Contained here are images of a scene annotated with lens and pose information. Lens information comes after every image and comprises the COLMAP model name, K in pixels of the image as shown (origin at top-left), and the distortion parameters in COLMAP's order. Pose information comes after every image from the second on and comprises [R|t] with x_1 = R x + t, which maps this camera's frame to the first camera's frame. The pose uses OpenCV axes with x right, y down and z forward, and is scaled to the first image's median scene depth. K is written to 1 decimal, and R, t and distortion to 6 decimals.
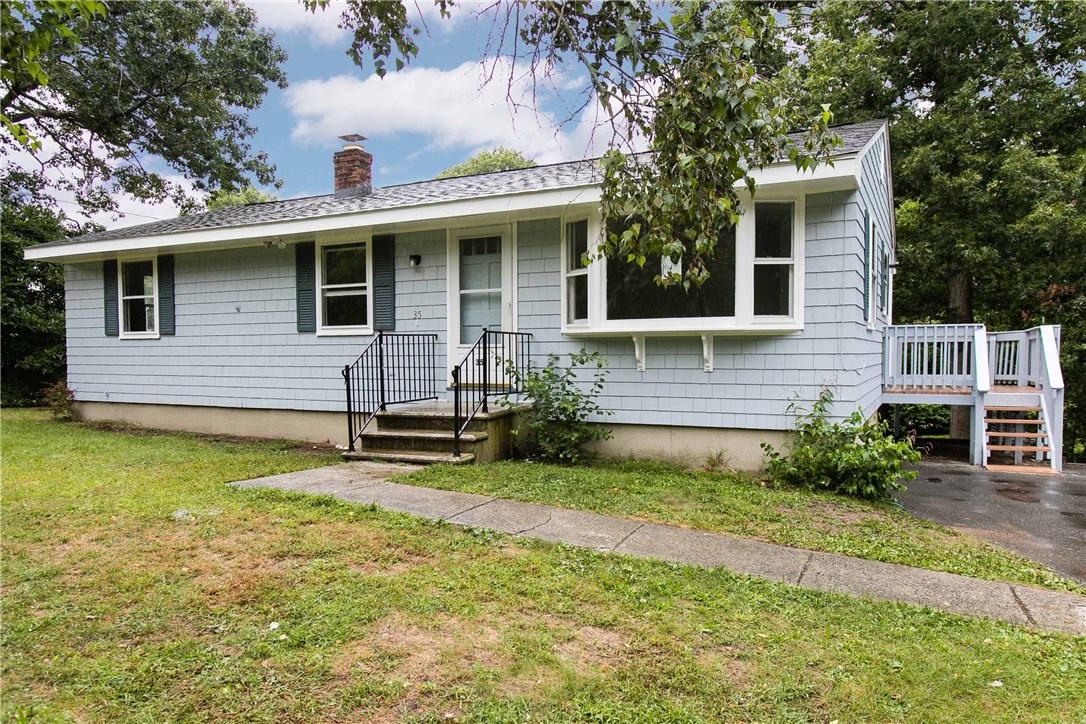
lens RADIAL K [[757.3, 0, 544.3], [0, 757.3, 392.6], [0, 0, 1]] dist [0.000876, -0.002927]
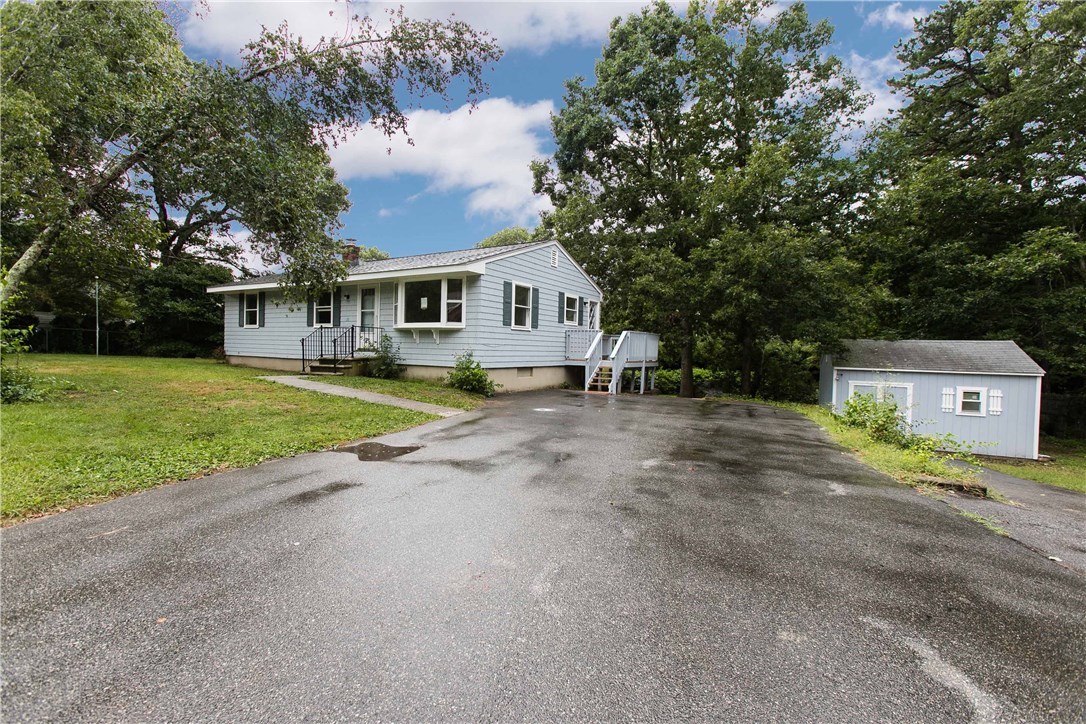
lens RADIAL K [[486.1, 0, 543.0], [0, 486.1, 362.0], [0, 0, 1]] dist [-0.020863, 0.013790]
pose [[0.996880, 0.029520, -0.073209, 0.635662], [-0.031450, 0.999184, -0.025347, 0.057200], [0.072401, 0.027571, 0.996994, -0.545590]]
